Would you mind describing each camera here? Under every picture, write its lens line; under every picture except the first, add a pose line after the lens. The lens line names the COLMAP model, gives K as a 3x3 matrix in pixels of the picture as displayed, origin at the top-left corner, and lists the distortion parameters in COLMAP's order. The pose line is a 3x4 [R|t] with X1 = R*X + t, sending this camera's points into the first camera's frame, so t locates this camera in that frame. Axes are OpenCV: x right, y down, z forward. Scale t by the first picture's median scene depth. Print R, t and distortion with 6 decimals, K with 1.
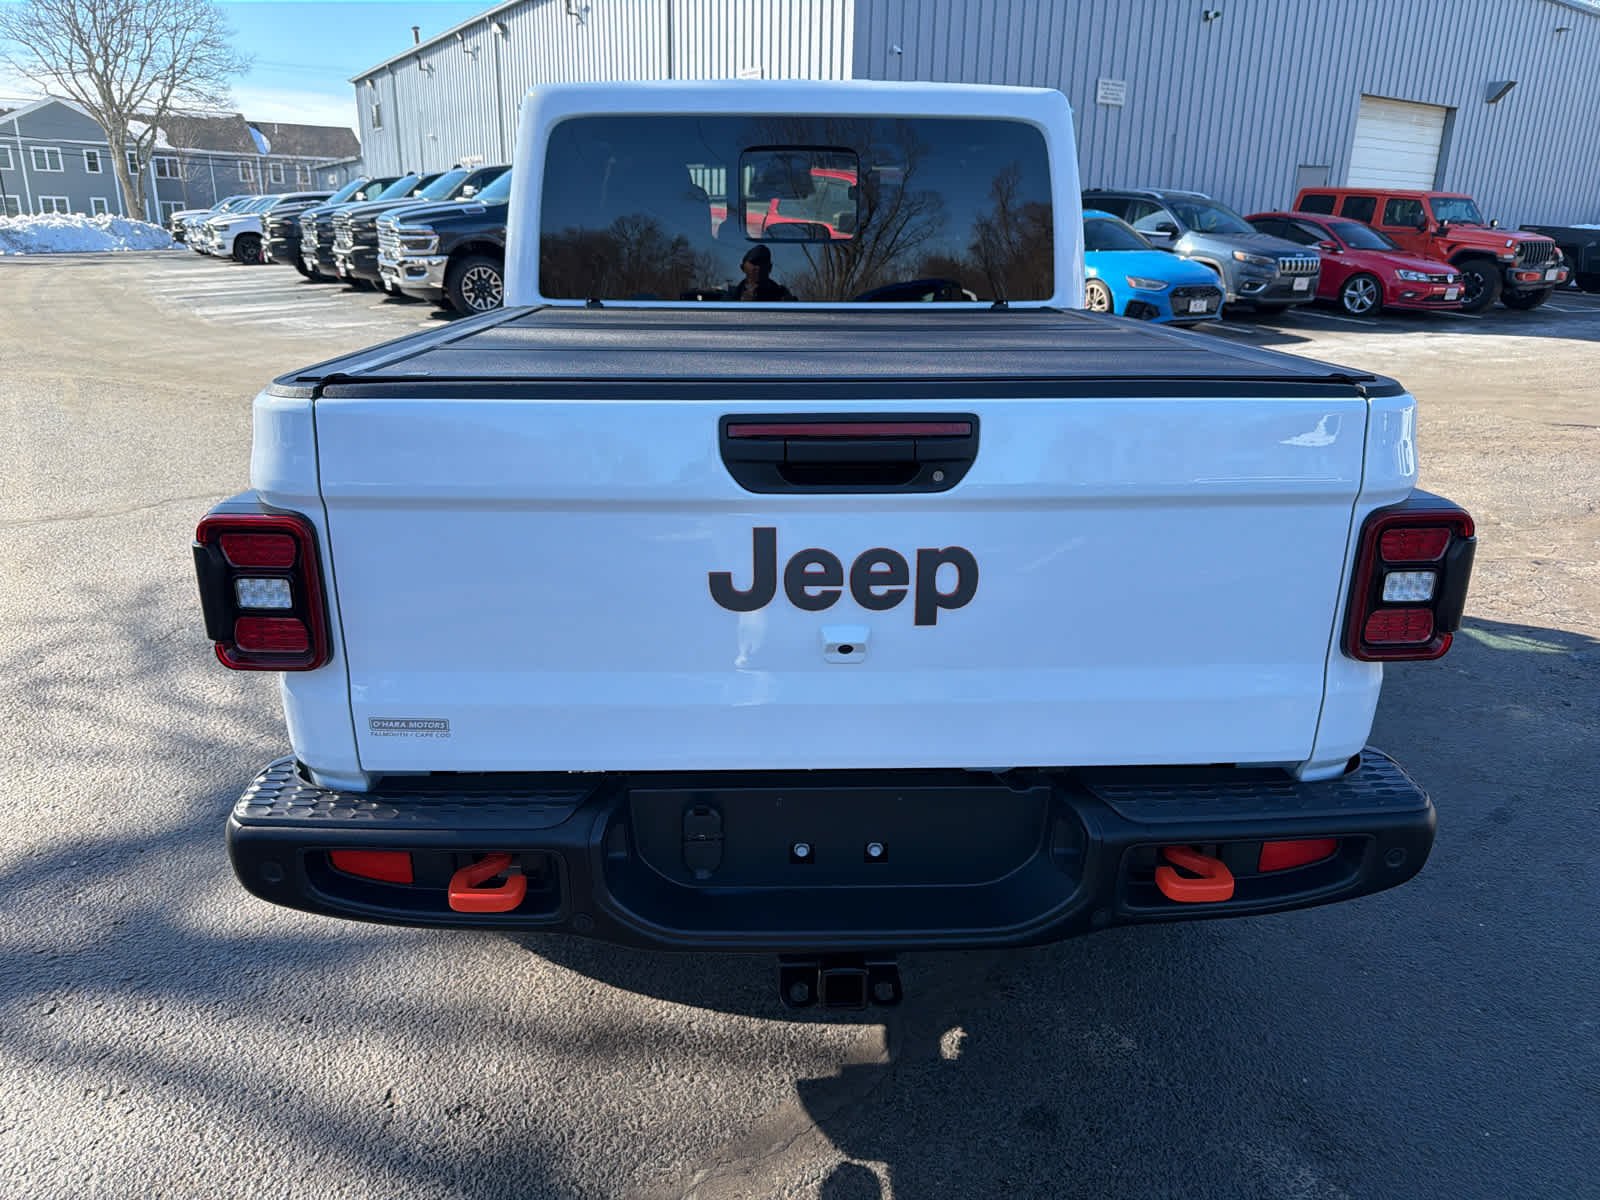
lens RADIAL K [[1125.5, 0, 800.0], [0, 1125.5, 600.0], [0, 0, 1]] dist [0.010291, -0.016344]
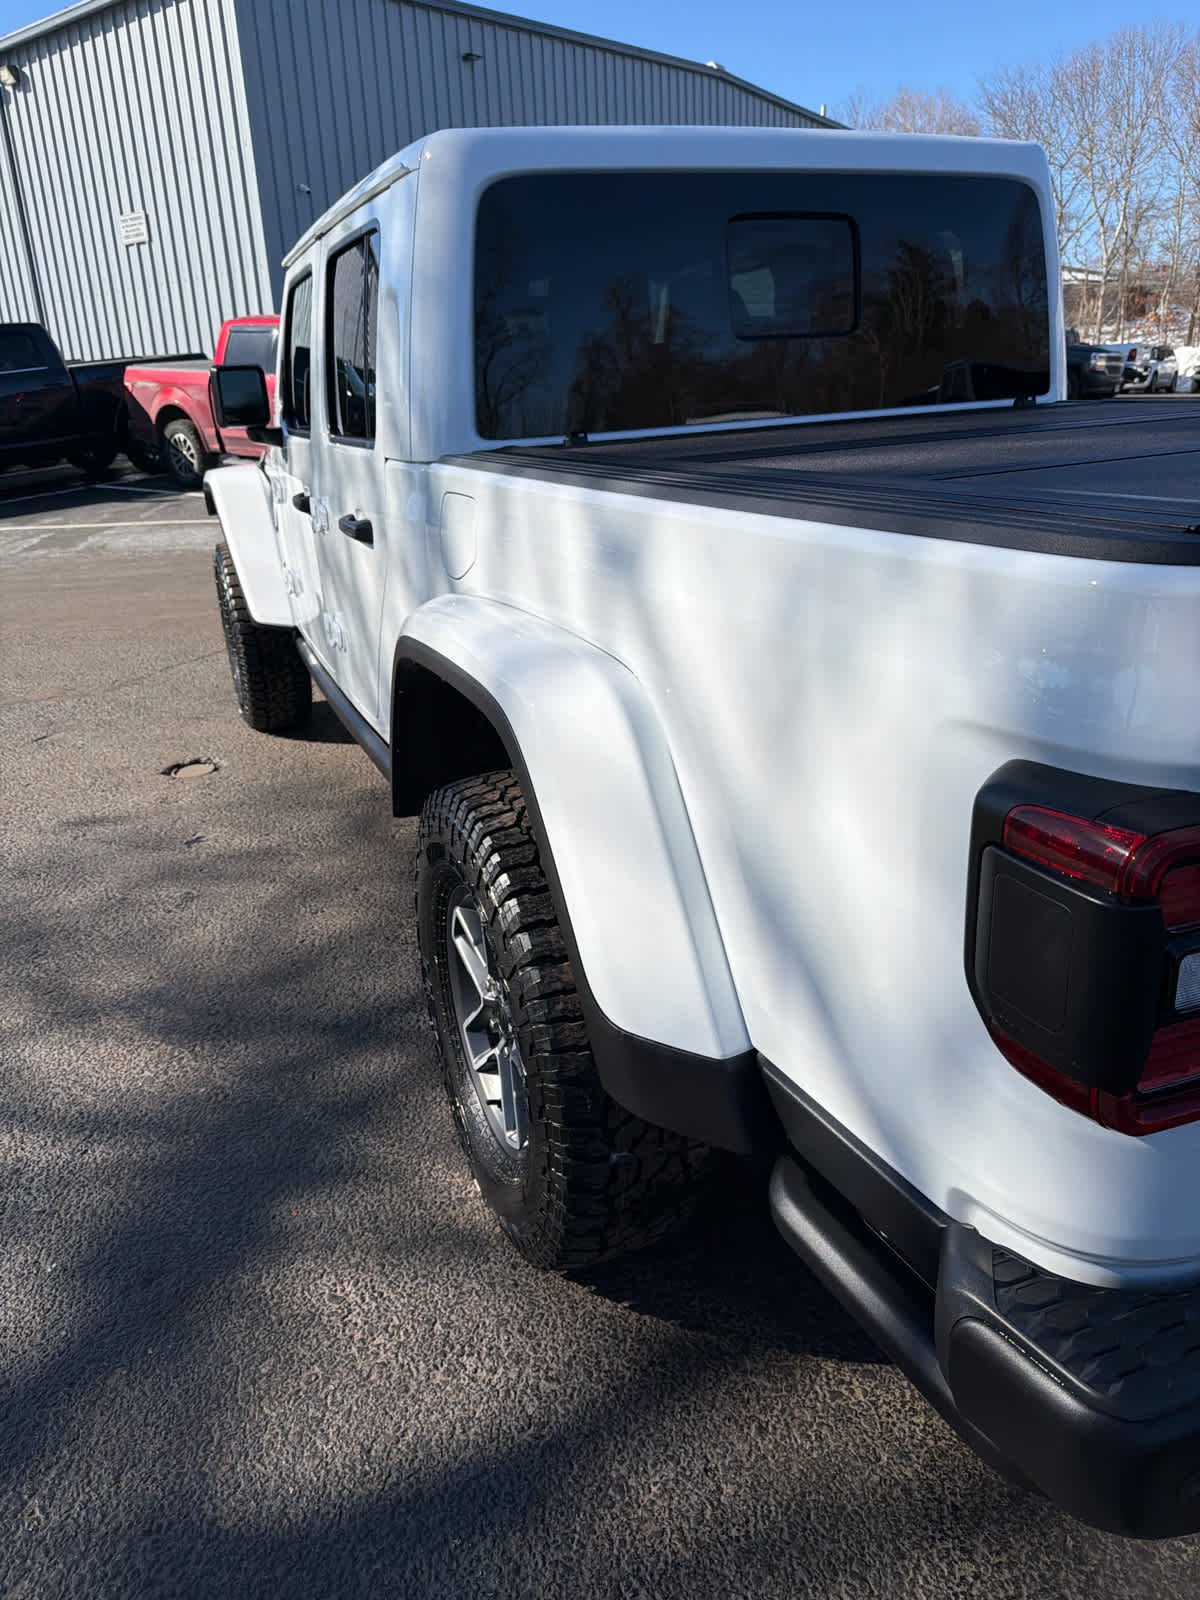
lens RADIAL K [[1125.5, 0, 600.0], [0, 1125.5, 800.0], [0, 0, 1]] dist [0.010291, -0.016344]
pose [[0.933834, -0.177409, 0.310612, -0.545545], [0.167262, 0.984131, 0.059236, -0.101531], [-0.316192, -0.003363, 0.948689, 0.419031]]
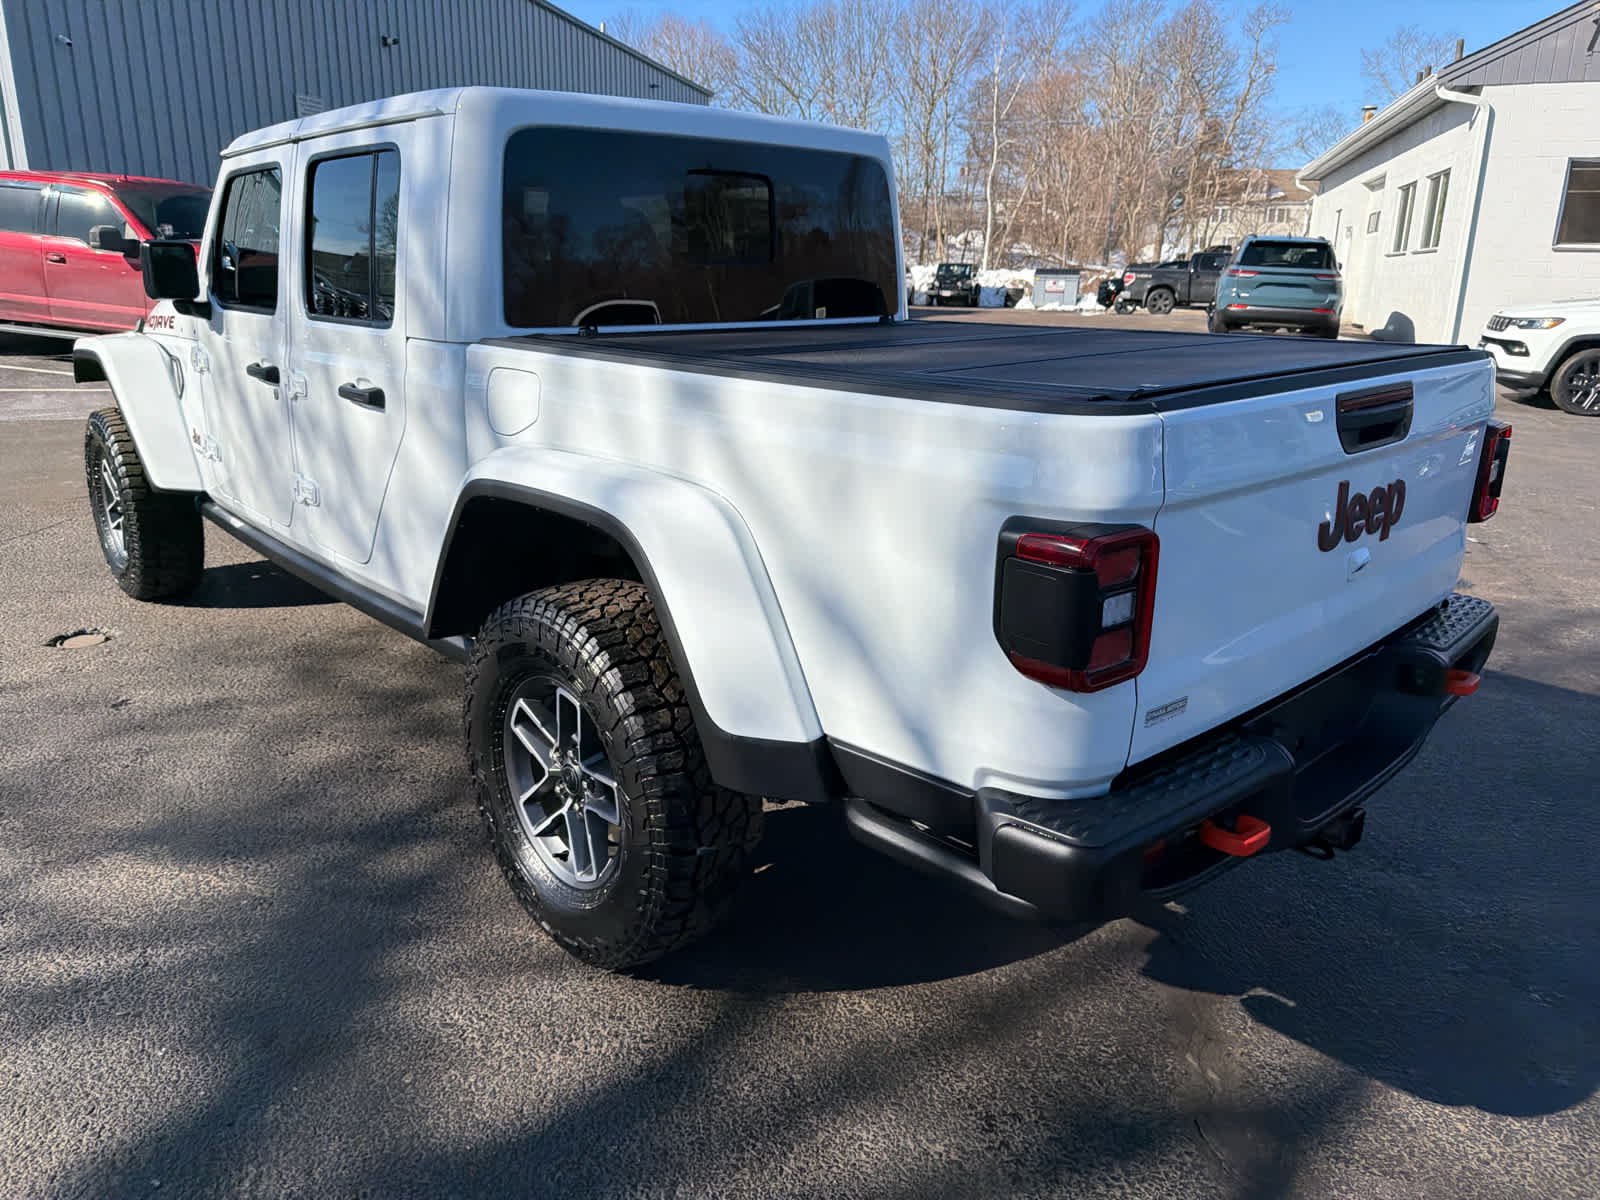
lens RADIAL K [[1122.3, 0, 799.4], [0, 1122.3, 596.1], [0, 0, 1]] dist [0.011174, -0.009217]
pose [[0.756886, -0.186370, 0.626411, -0.871564], [0.198878, 0.978703, 0.050882, -0.083131], [-0.622553, 0.086068, 0.777831, 0.255258]]
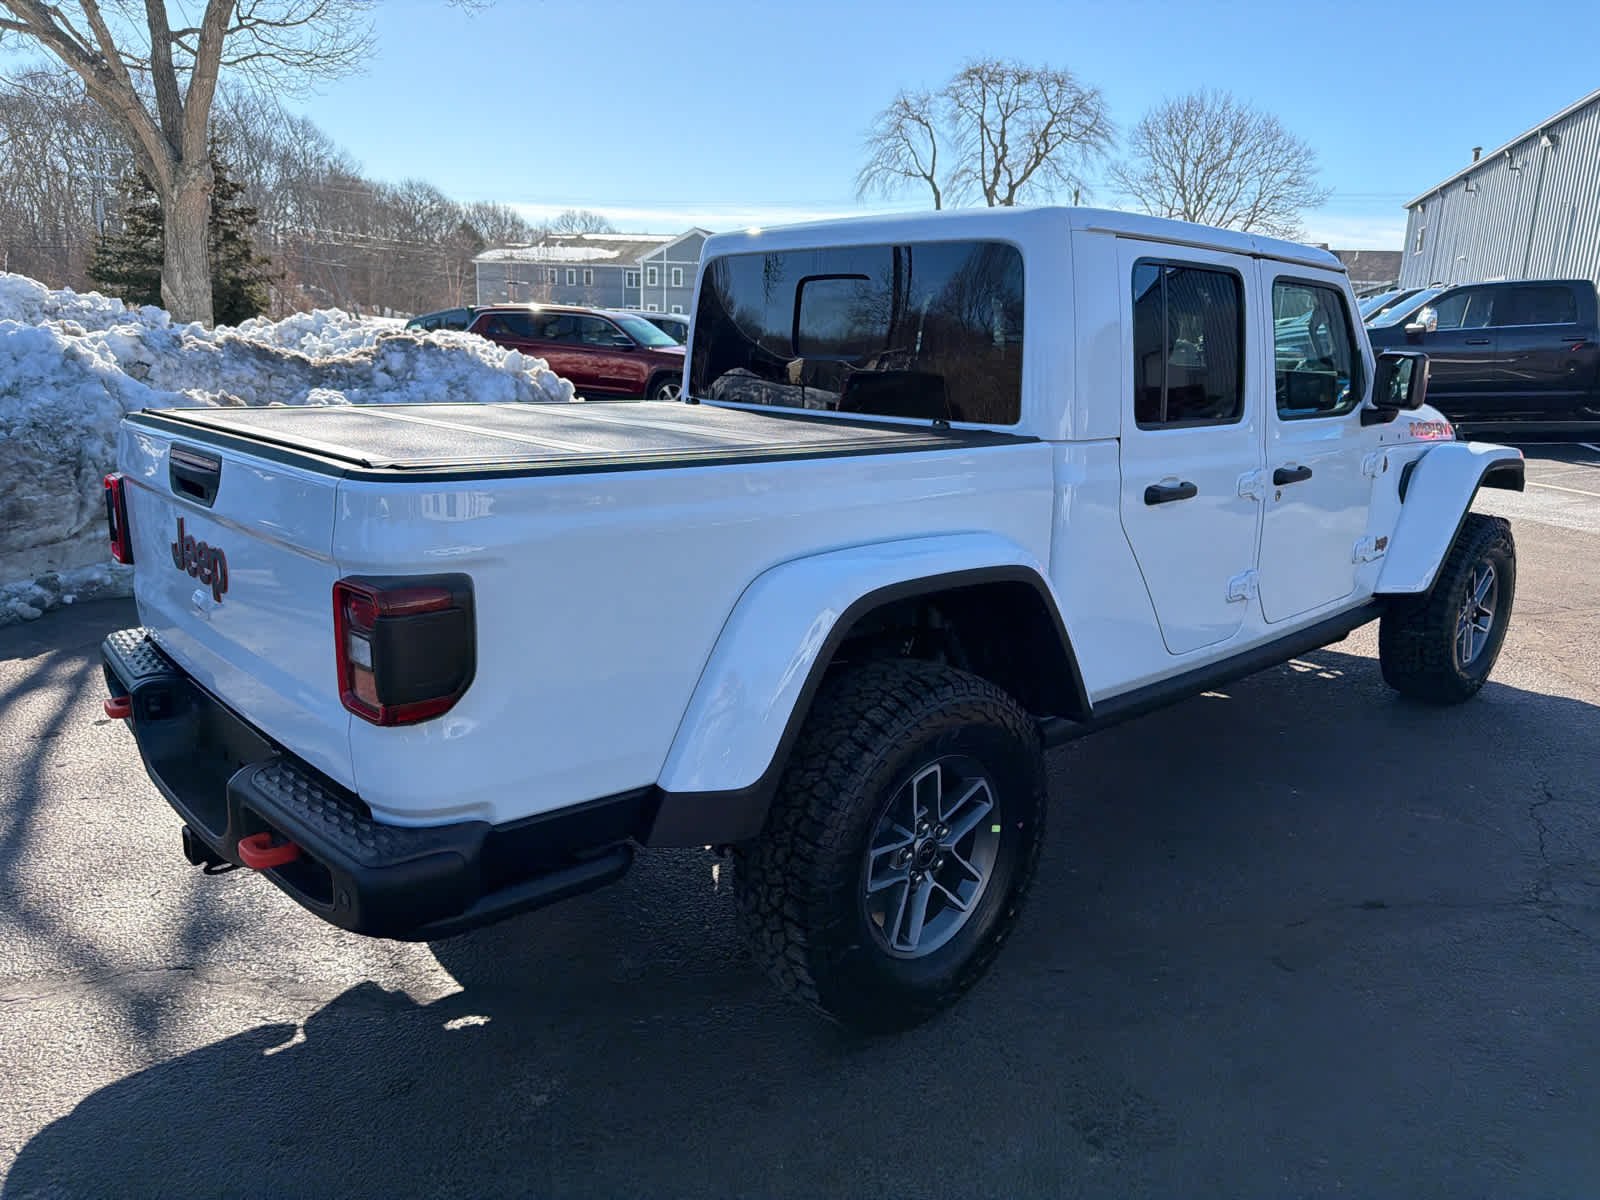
lens RADIAL K [[1125.5, 0, 800.0], [0, 1125.5, 600.0], [0, 0, 1]] dist [0.010291, -0.016344]
pose [[0.648039, 0.183981, -0.739051, 1.105367], [-0.257709, 0.966113, 0.014534, -0.129500], [0.716681, 0.181041, 0.673492, 0.377743]]
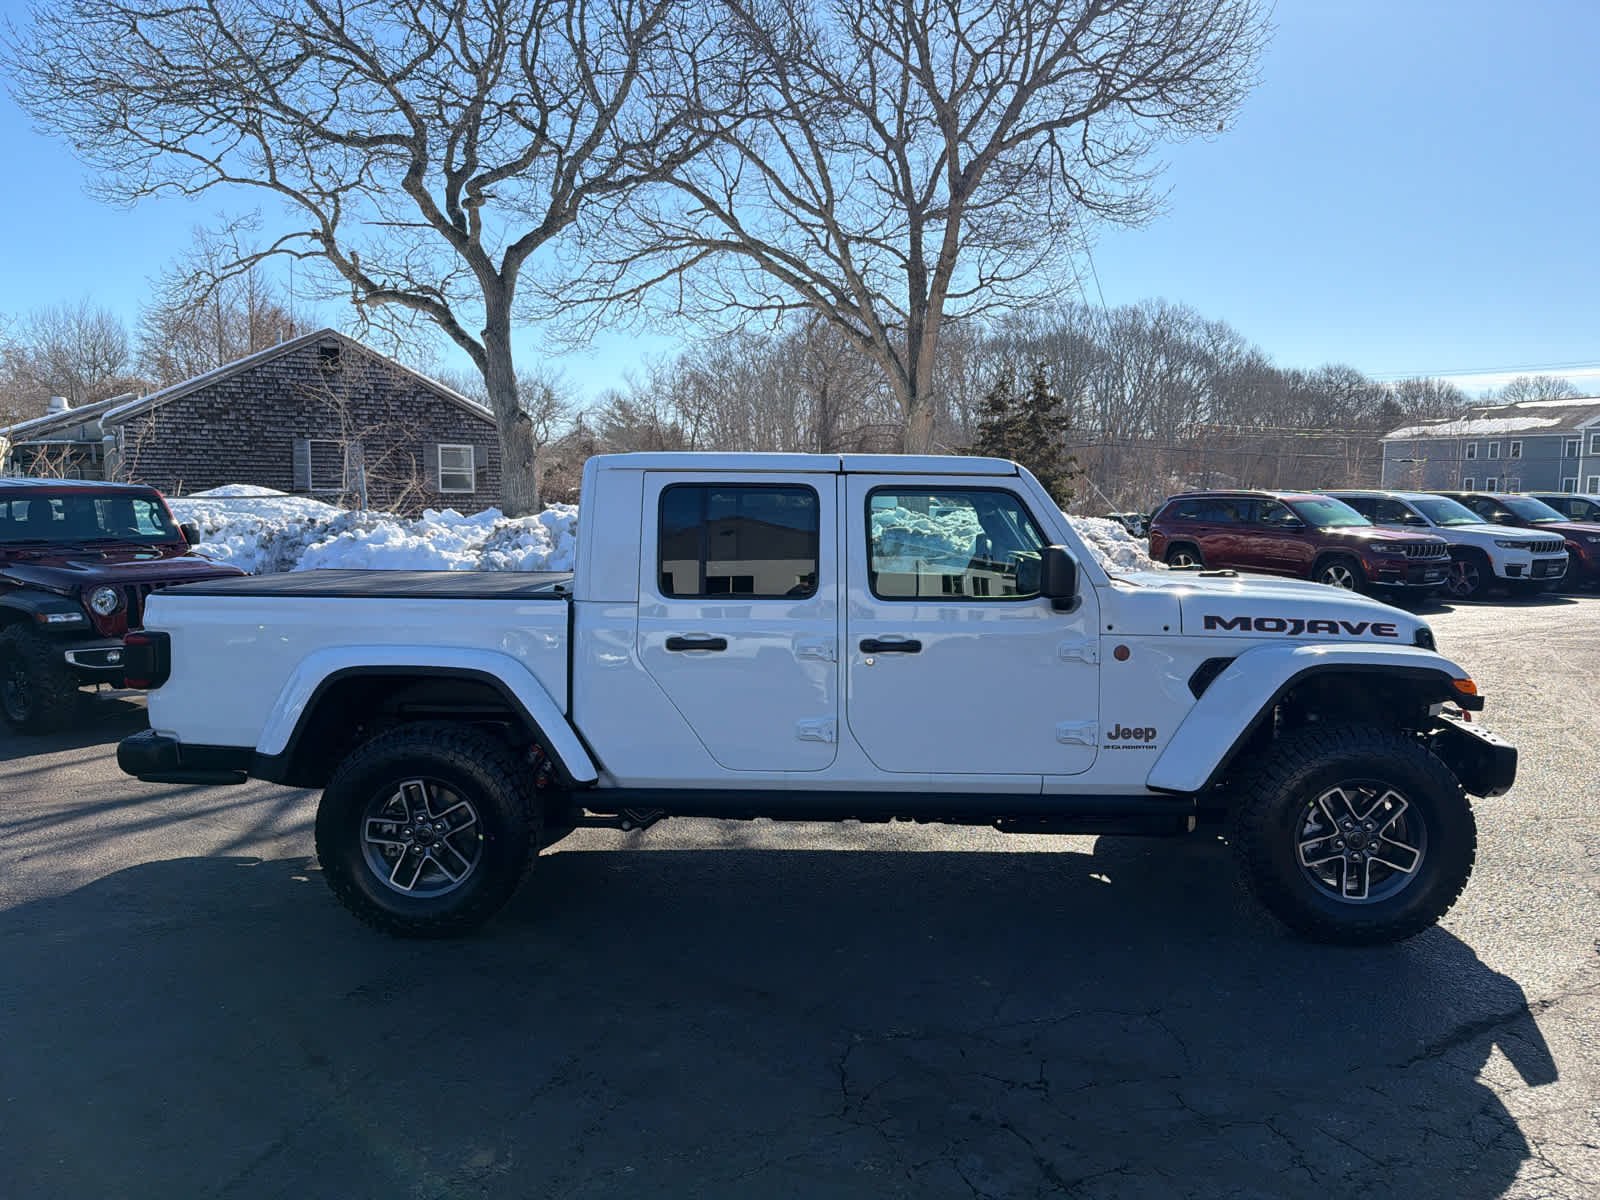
lens RADIAL K [[1125.5, 0, 800.0], [0, 1125.5, 600.0], [0, 0, 1]] dist [0.010291, -0.016344]
pose [[-0.067068, 0.076970, -0.994775, 2.408517], [-0.312794, 0.945137, 0.094218, -0.743844], [0.947450, 0.317478, -0.039312, 2.066619]]
